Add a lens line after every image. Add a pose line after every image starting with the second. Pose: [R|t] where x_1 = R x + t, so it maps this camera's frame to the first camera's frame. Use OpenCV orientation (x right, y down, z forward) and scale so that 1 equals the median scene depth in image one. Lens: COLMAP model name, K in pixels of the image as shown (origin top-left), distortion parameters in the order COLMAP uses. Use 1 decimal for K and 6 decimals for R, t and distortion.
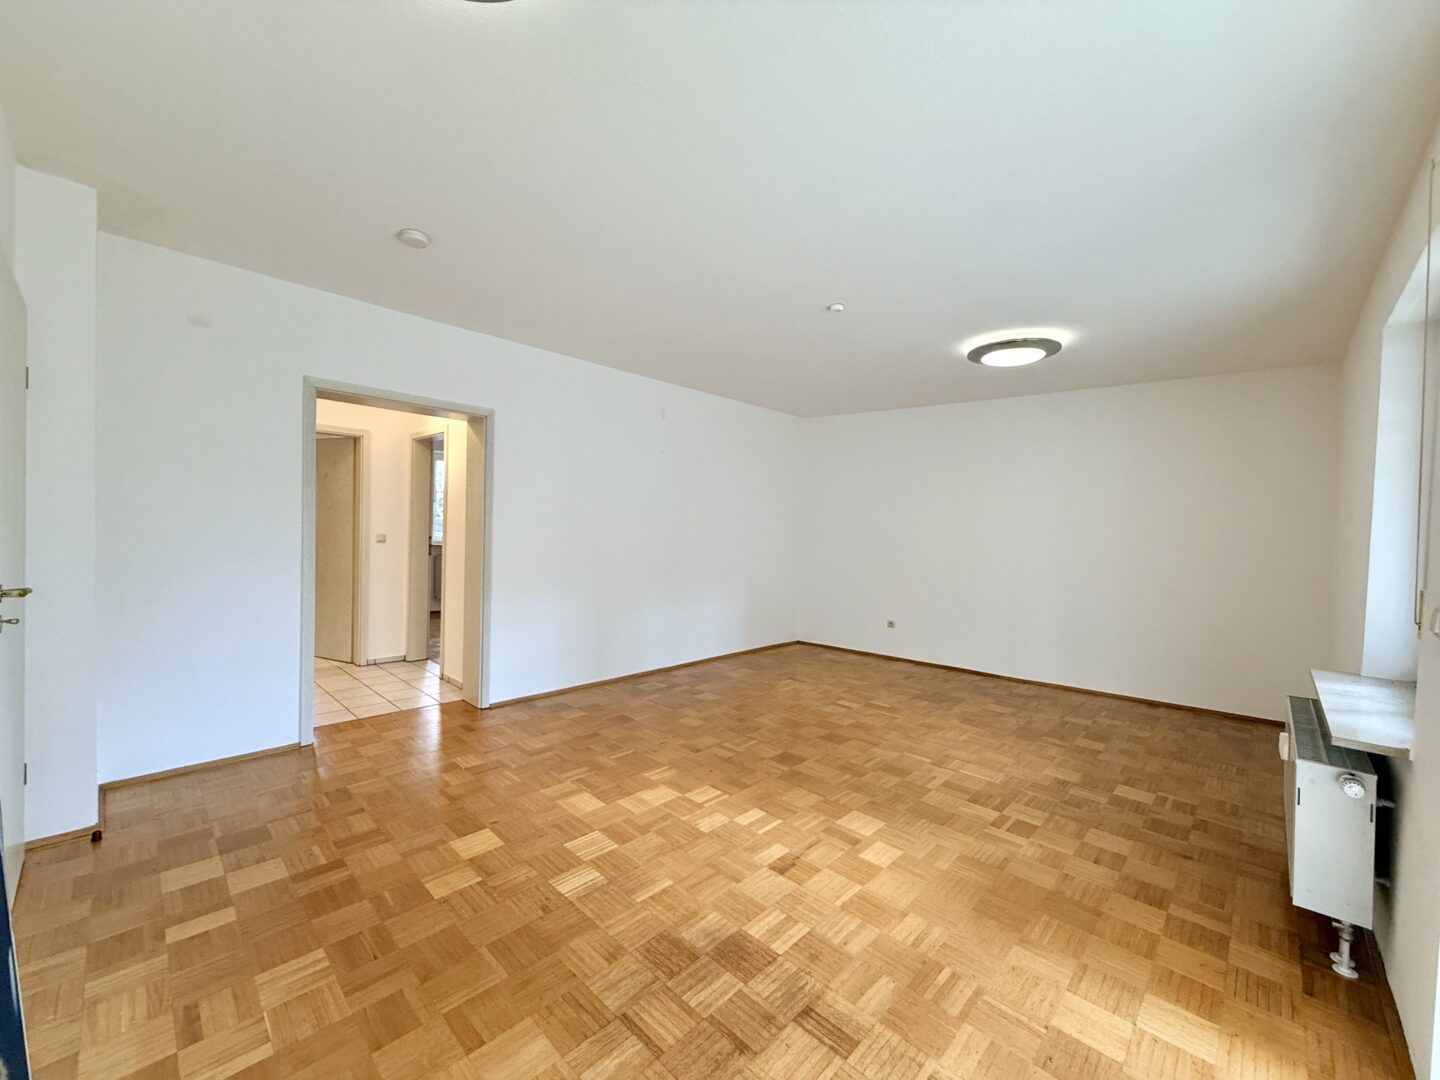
lens RADIAL K [[572.6, 0, 718.0], [0, 572.6, 540.8], [0, 0, 1]] dist [0.000243, -0.000207]
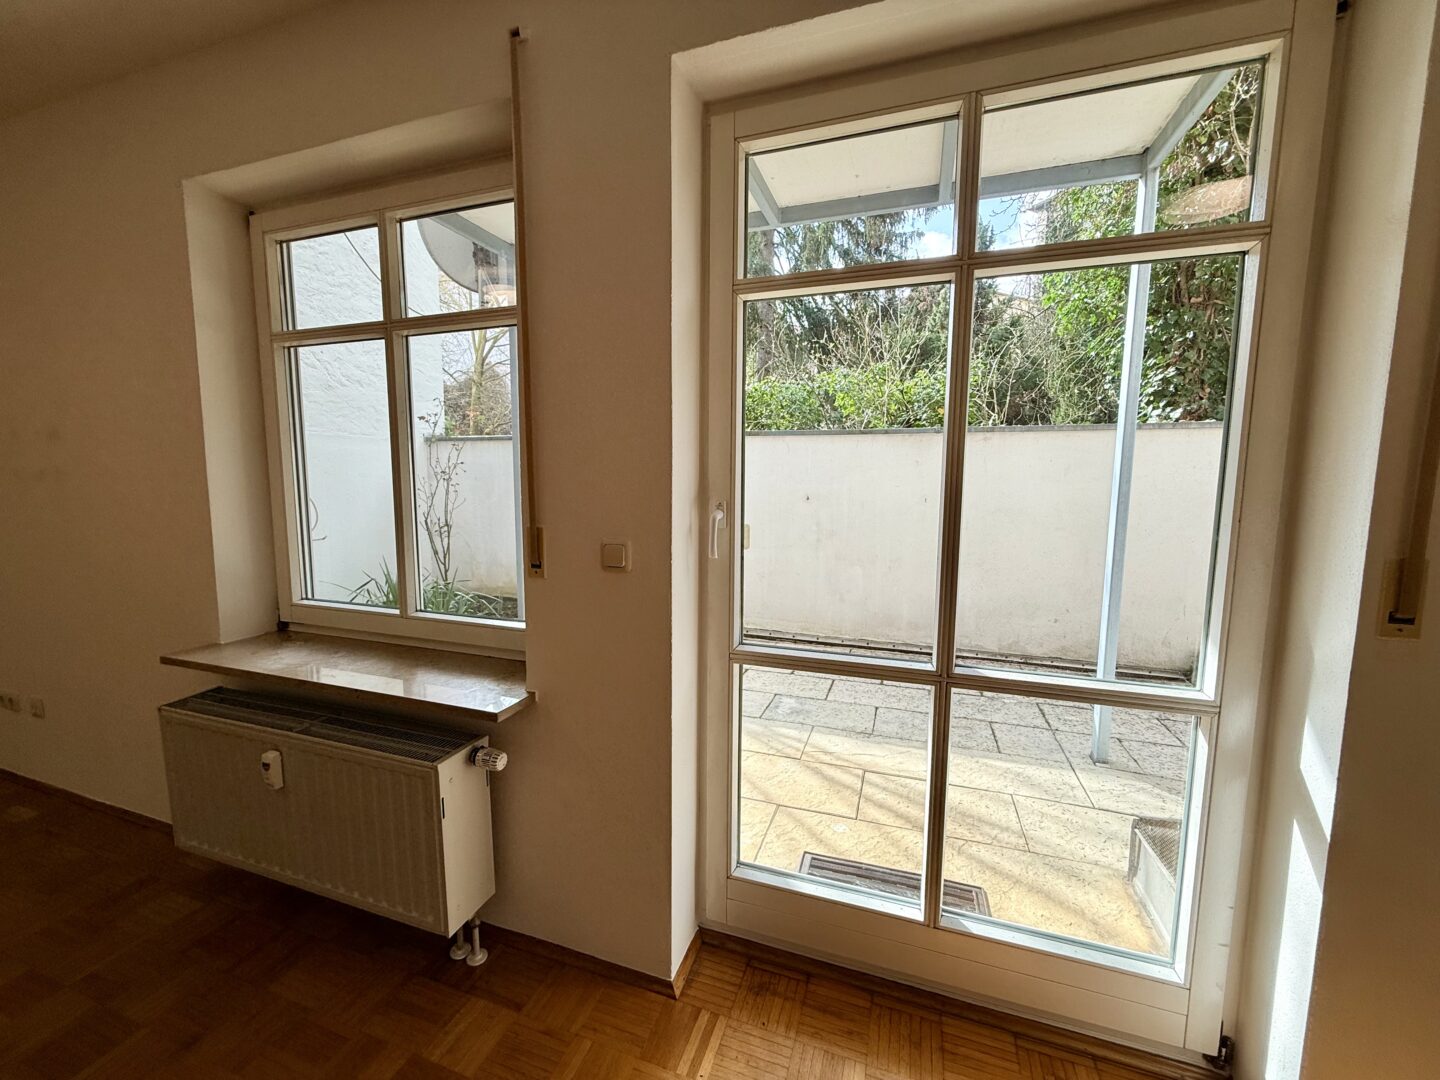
lens RADIAL K [[571.4, 0, 717.5], [0, 571.4, 541.9], [0, 0, 1]] dist [-0.000059, -0.000089]
pose [[-0.422540, -0.131983, 0.896683, 0.117492], [0.000546, 0.989303, 0.145873, -0.014514], [-0.906344, 0.062127, -0.417948, 0.551601]]
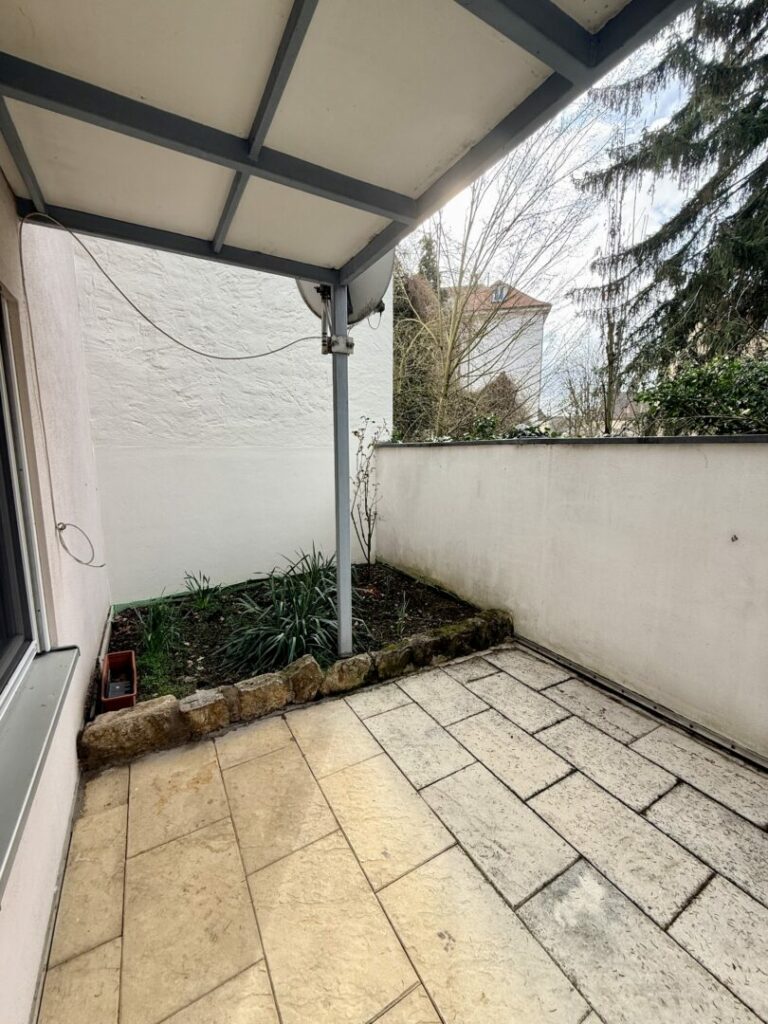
lens RADIAL K [[407.0, 0, 383.7], [0, 407.0, 510.0], [0, 0, 1]] dist [-0.000178, -0.000153]
pose [[0.268930, -0.166298, 0.948695, 0.551231], [0.028945, 0.985932, 0.164621, -0.089693], [-0.962725, -0.016811, 0.269960, 0.101584]]
